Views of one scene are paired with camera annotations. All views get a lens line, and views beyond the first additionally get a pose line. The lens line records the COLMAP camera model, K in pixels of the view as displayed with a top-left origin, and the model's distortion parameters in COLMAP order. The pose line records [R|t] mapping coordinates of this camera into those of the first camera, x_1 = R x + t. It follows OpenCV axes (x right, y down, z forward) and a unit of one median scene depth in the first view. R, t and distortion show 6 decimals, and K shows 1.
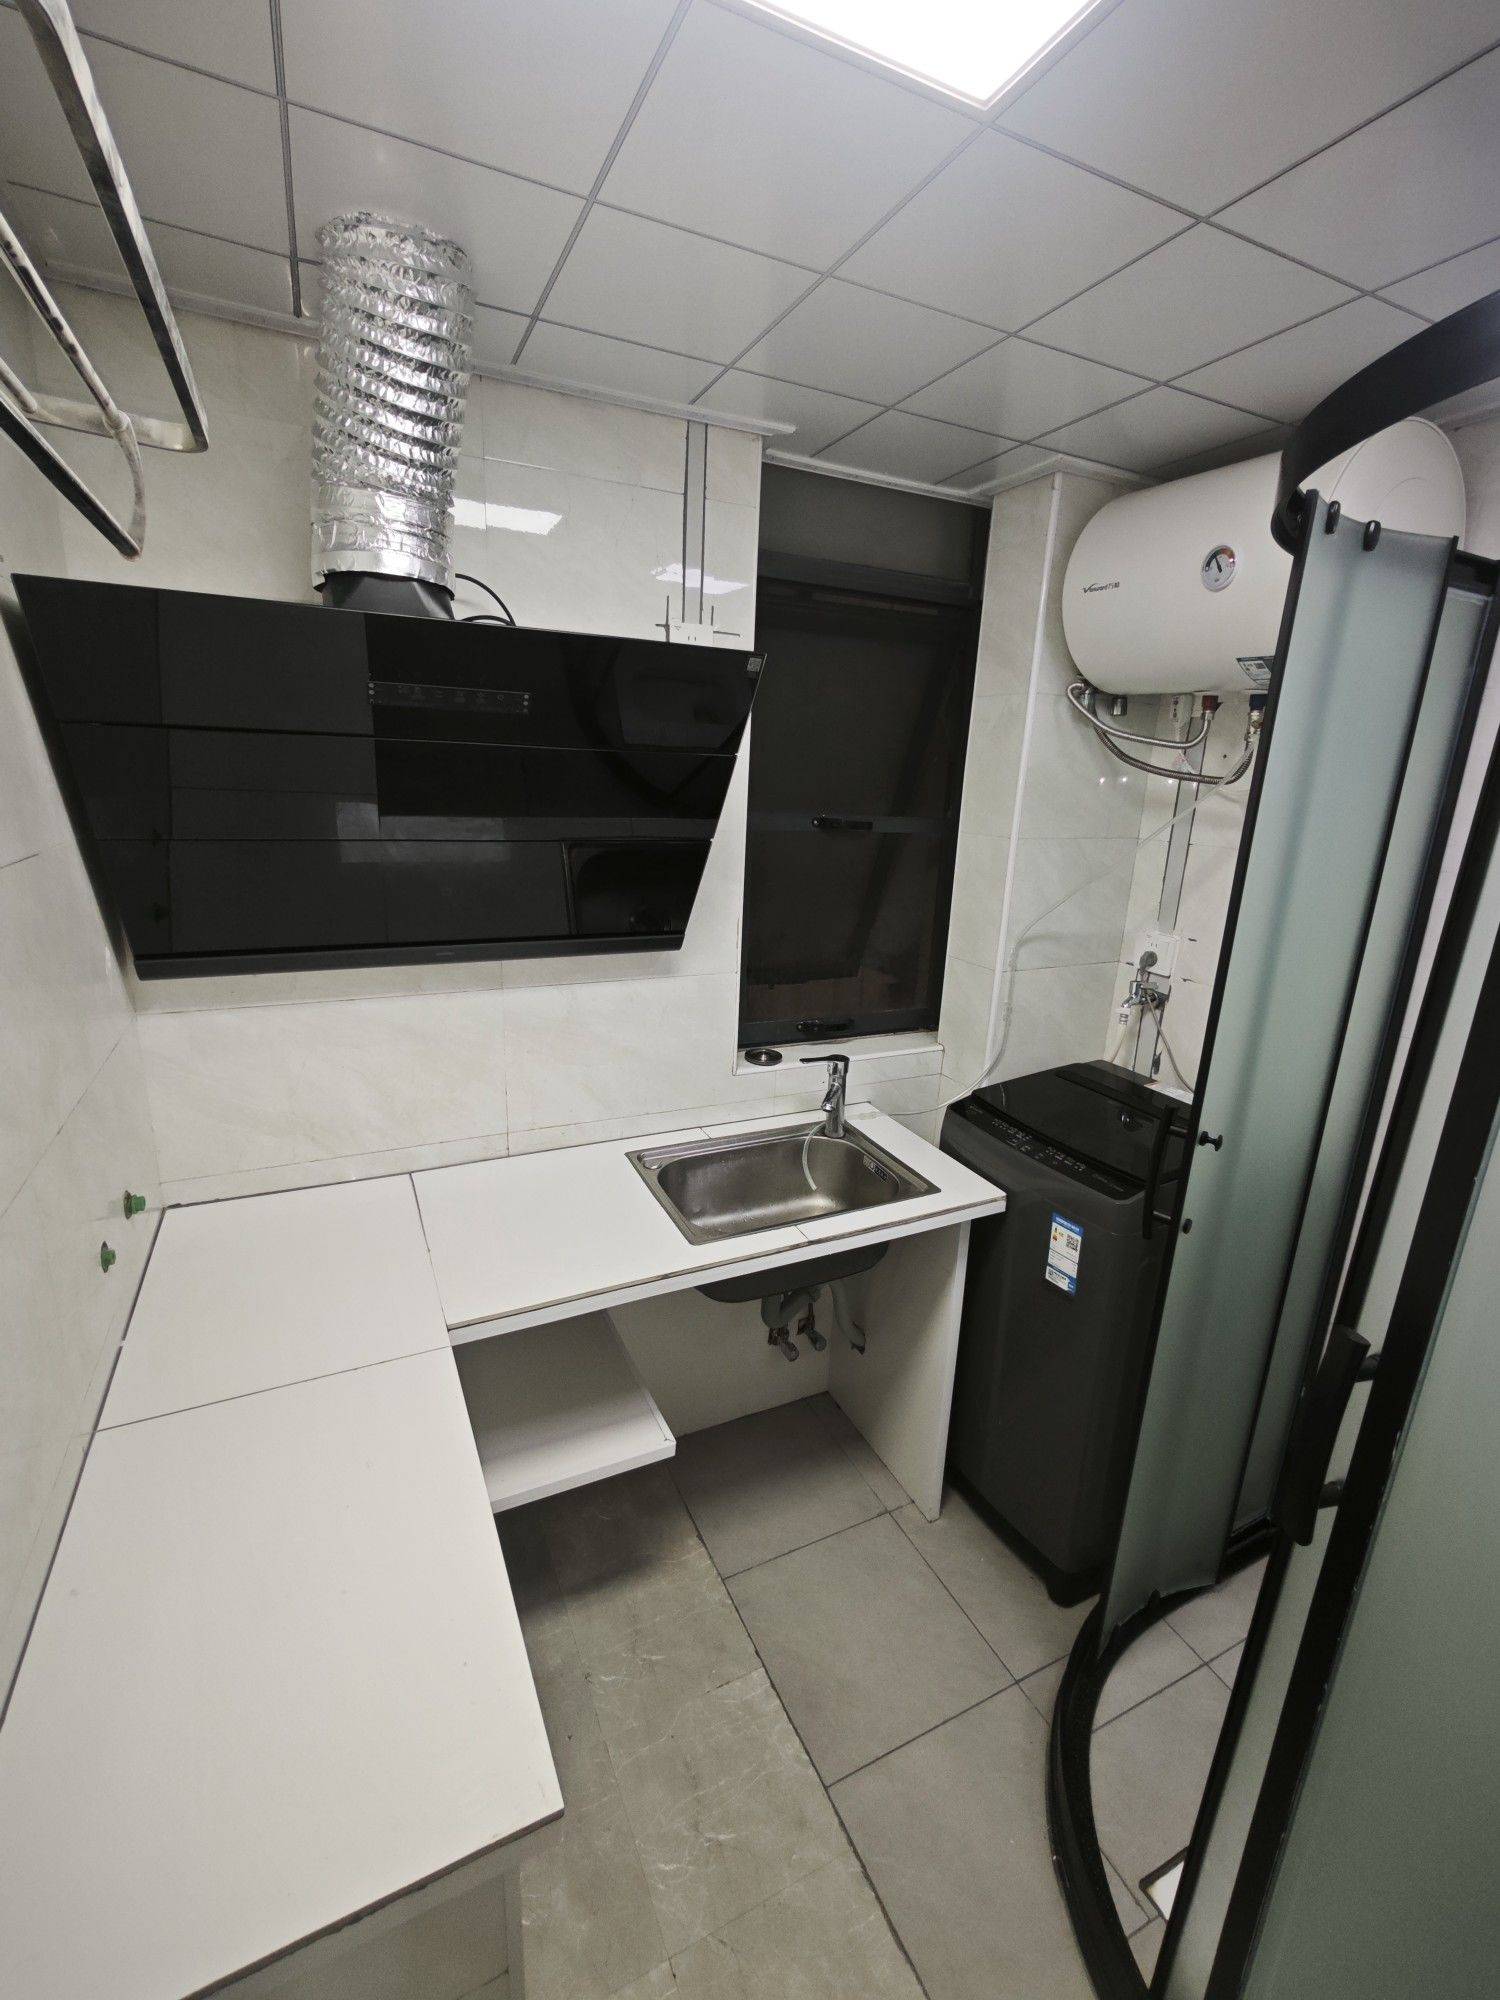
lens RADIAL K [[858.6, 0, 742.5], [0, 858.6, 992.5], [0, 0, 1]] dist [0.004222, -0.000804]
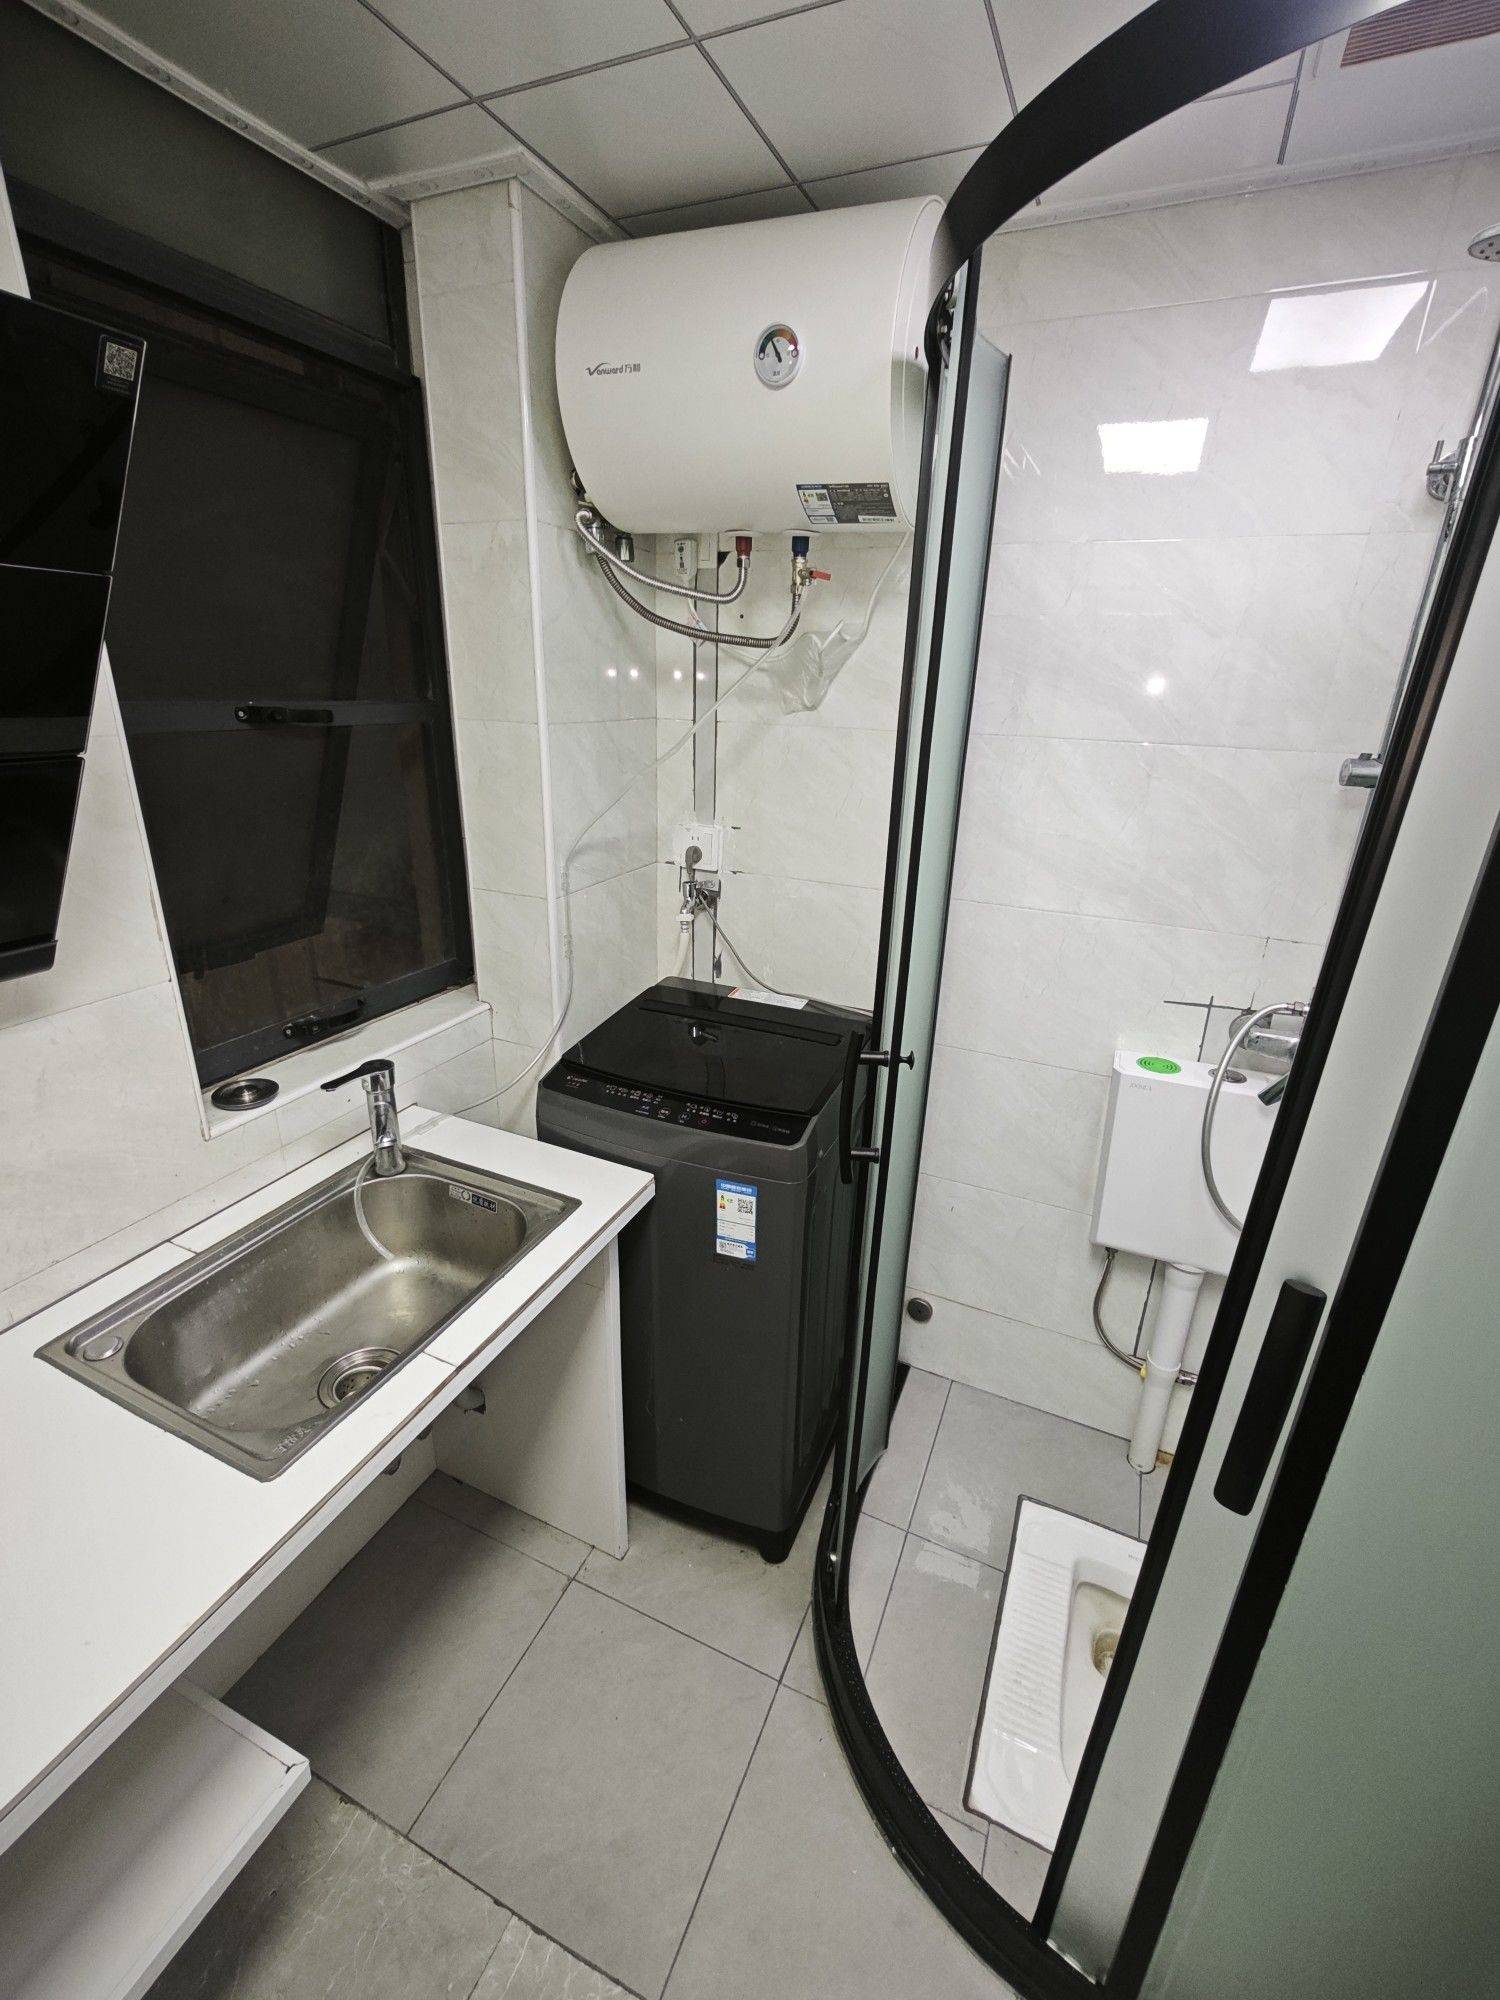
lens RADIAL K [[858.6, 0, 745.7], [0, 858.6, 994.0], [0, 0, 1]] dist [0.004222, -0.000804]
pose [[0.759881, -0.241862, 0.603393, -0.071324], [0.165955, 0.969628, 0.179668, -0.059292], [-0.628522, -0.036390, 0.776940, 0.315016]]
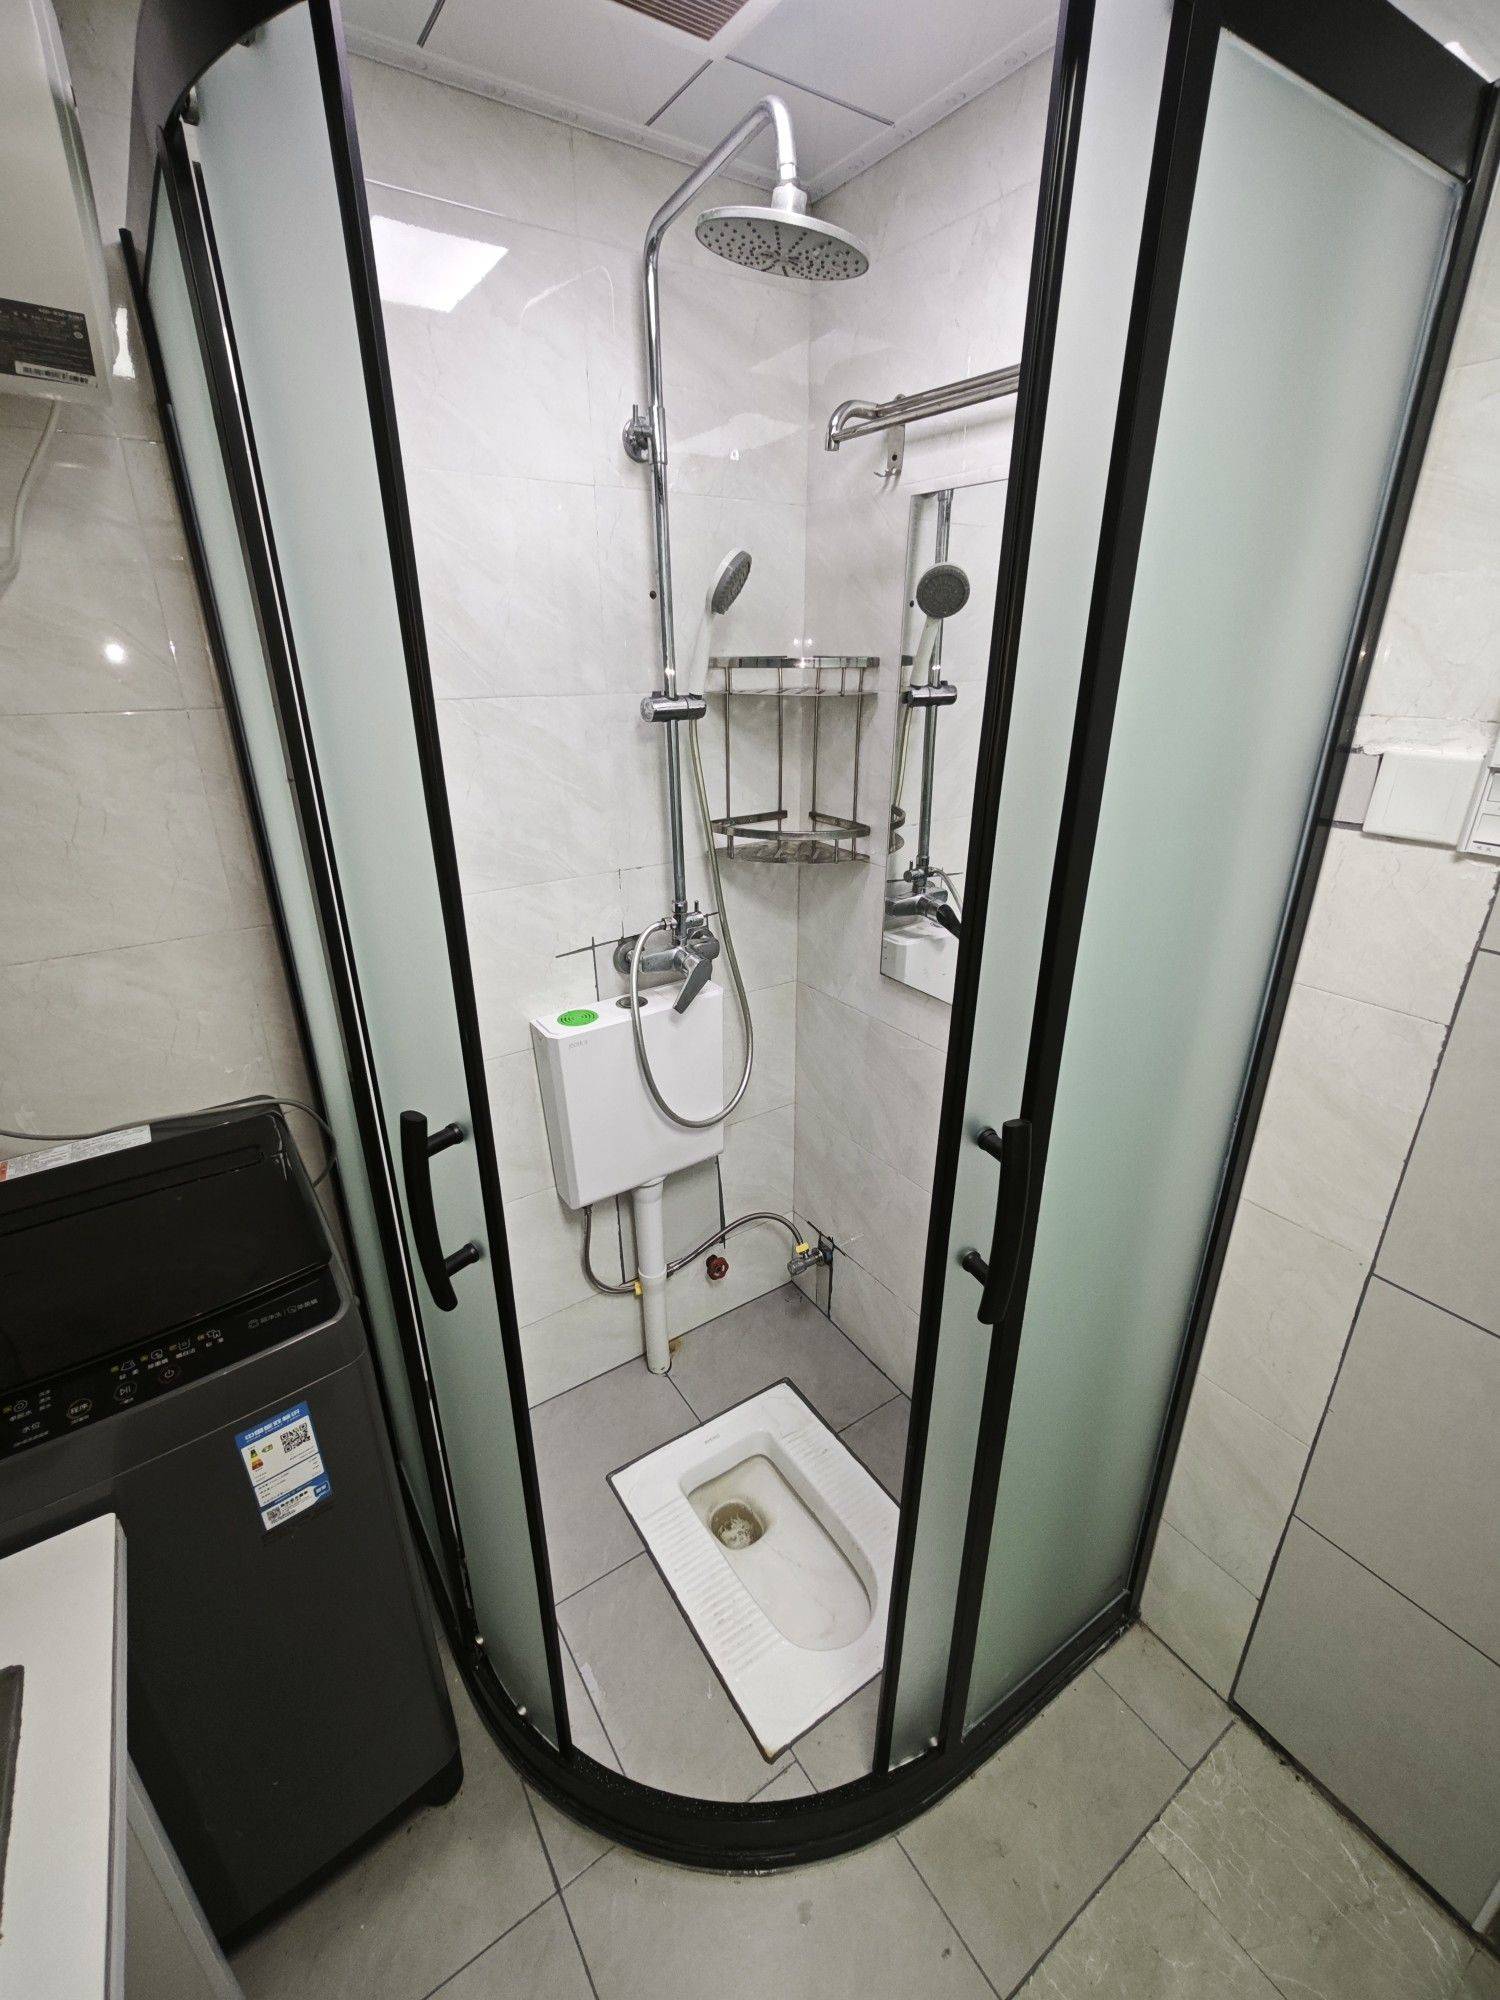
lens RADIAL K [[858.6, 0, 751.5], [0, 858.6, 995.3], [0, 0, 1]] dist [0.004222, -0.000804]
pose [[-0.149892, -0.407539, 0.900802, -0.050342], [0.252951, 0.864966, 0.433417, -0.120038], [-0.955797, 0.292824, -0.026564, 0.581925]]
